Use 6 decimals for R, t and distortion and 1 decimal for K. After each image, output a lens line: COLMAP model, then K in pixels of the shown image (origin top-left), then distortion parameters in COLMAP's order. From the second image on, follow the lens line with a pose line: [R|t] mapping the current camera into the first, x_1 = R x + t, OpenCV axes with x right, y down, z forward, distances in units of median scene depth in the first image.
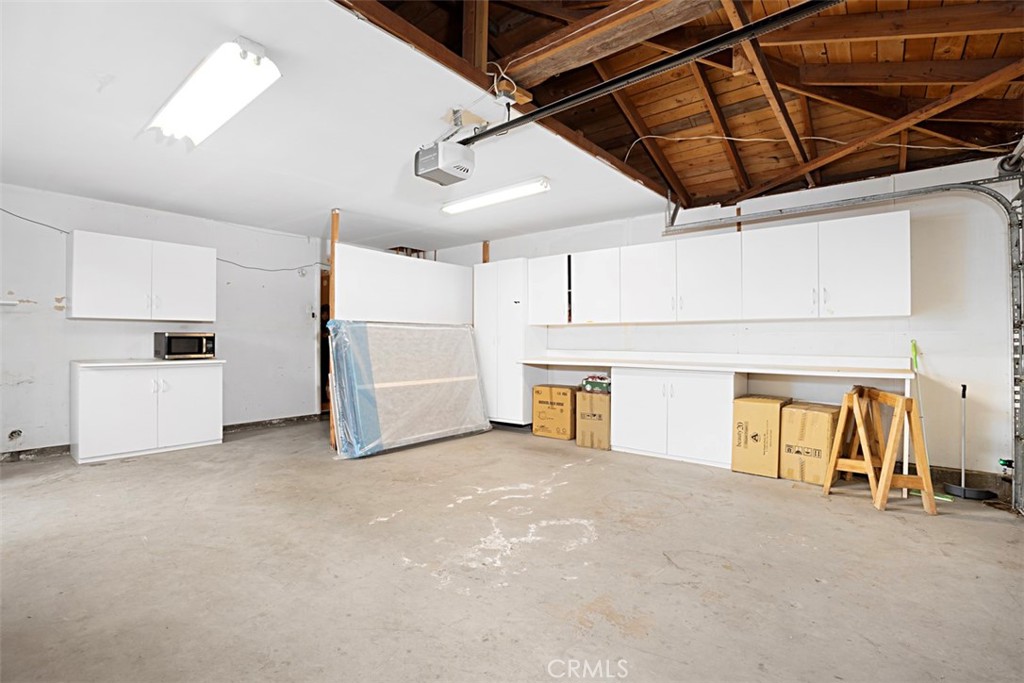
lens RADIAL K [[466.7, 0, 510.4], [0, 466.7, 342.7], [0, 0, 1]] dist [-0.011620, 0.002026]
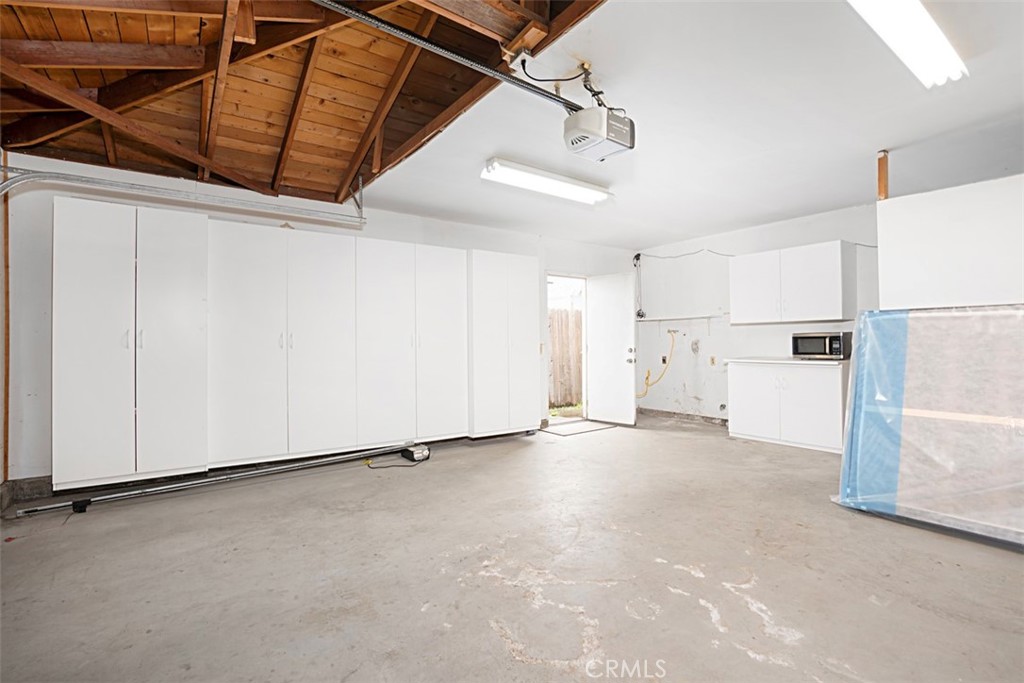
lens RADIAL K [[466.7, 0, 512.6], [0, 466.7, 342.9], [0, 0, 1]] dist [-0.011620, 0.002026]
pose [[-0.255781, -0.001927, -0.966733, 0.591497], [0.007598, 0.999963, -0.004004, -0.001558], [0.966705, -0.008370, -0.255757, 0.861649]]
